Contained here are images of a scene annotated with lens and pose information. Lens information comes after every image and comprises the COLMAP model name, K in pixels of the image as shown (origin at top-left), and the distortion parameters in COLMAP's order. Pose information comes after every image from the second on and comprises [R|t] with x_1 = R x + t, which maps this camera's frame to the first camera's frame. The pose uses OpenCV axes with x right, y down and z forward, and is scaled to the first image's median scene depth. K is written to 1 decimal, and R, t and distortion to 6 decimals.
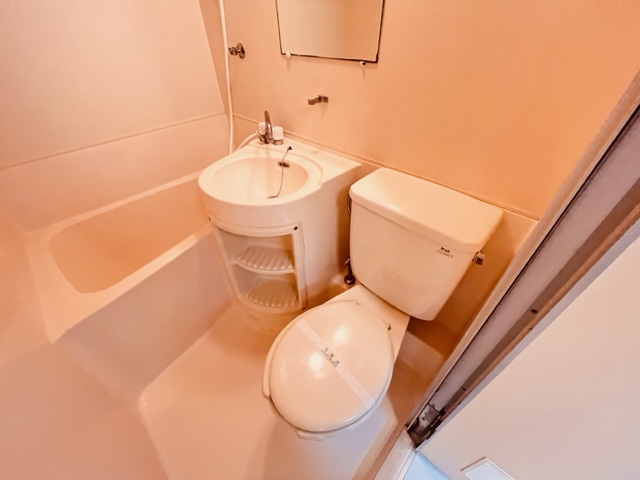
lens RADIAL K [[258.7, 0, 316.5], [0, 258.7, 240.2], [0, 0, 1]] dist [-0.002493, 0.000002]
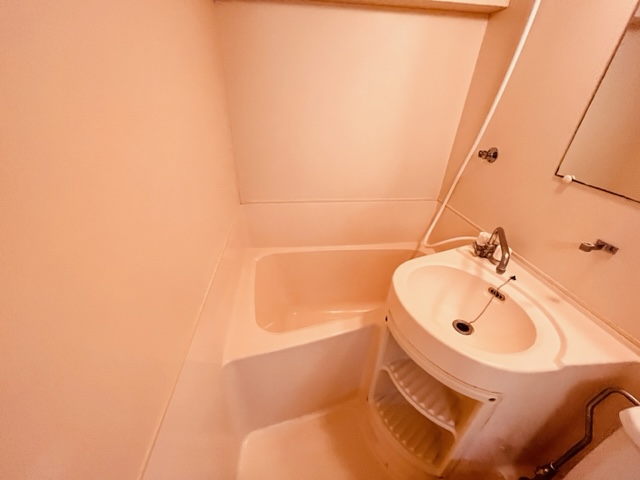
lens RADIAL K [[258.7, 0, 318.9], [0, 258.7, 240.7], [0, 0, 1]] dist [-0.002493, 0.000002]
pose [[0.772473, 0.362321, -0.521544, -0.195336], [-0.452708, 0.890133, -0.052135, -0.151592], [0.445354, 0.276380, 0.851630, 0.041320]]
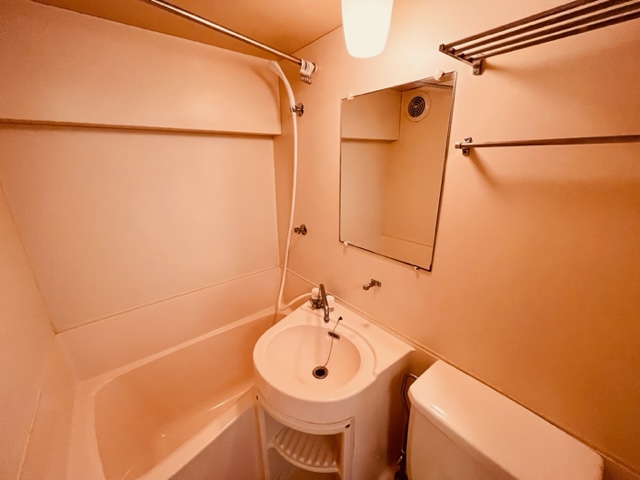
lens RADIAL K [[258.7, 0, 318.4], [0, 258.7, 242.5], [0, 0, 1]] dist [-0.002493, 0.000002]
pose [[0.992603, 0.048470, -0.111310, -0.092377], [-0.088504, 0.916490, -0.390145, -0.226272], [0.083104, 0.397110, 0.914001, -0.083683]]
